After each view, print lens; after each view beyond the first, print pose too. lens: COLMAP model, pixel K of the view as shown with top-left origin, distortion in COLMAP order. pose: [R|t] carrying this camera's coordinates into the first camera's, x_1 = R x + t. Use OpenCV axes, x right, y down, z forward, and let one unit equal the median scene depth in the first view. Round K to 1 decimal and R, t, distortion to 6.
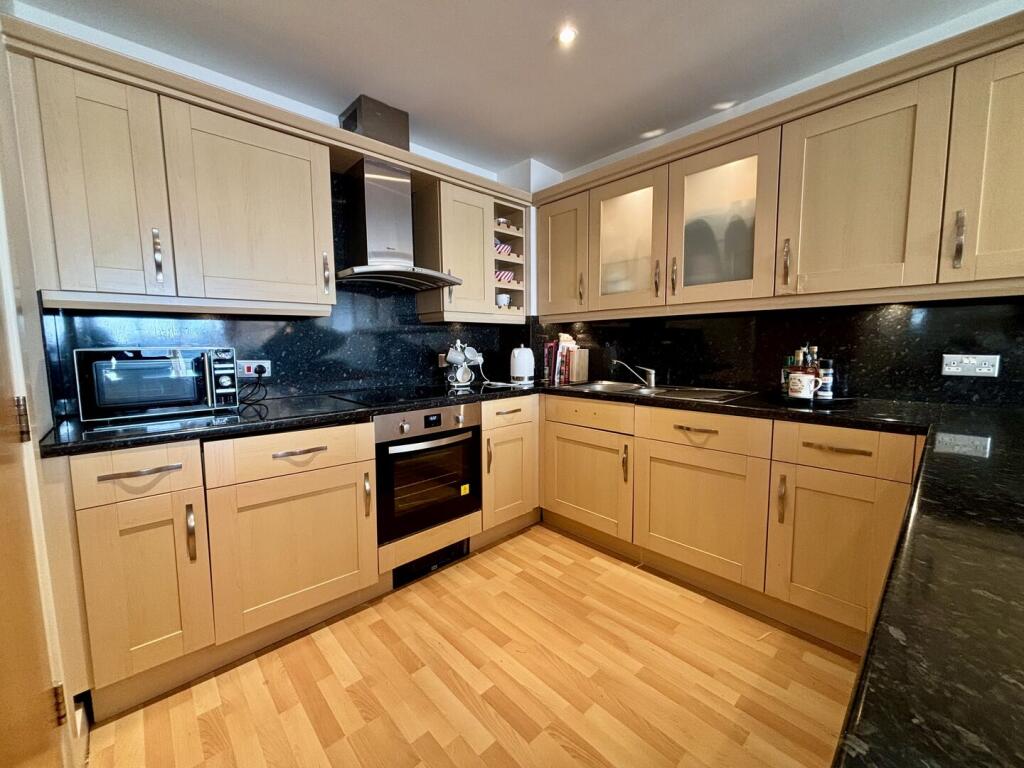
lens RADIAL K [[410.9, 0, 512.5], [0, 410.9, 382.7], [0, 0, 1]] dist [-0.001351, 0.002144]
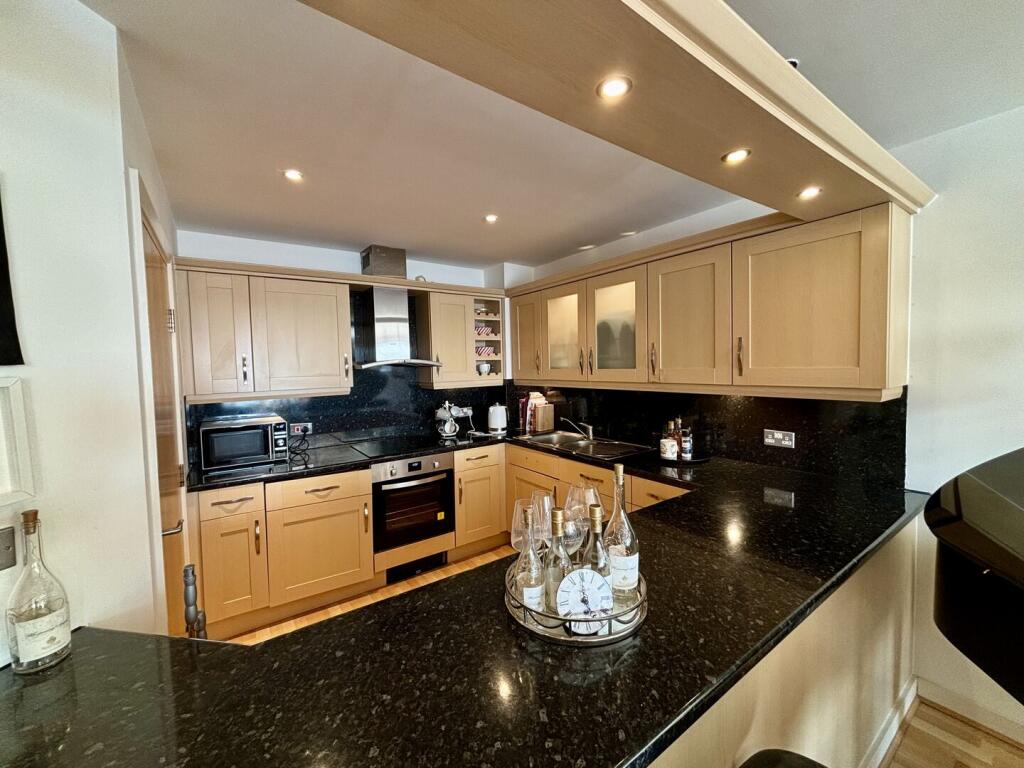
lens RADIAL K [[410.9, 0, 512.5], [0, 410.9, 382.6], [0, 0, 1]] dist [-0.001351, 0.002144]
pose [[0.990774, -0.006057, -0.135391, 0.318239], [-0.000327, 0.998891, -0.047079, -0.124556], [0.135526, 0.046689, 0.989673, -0.364209]]
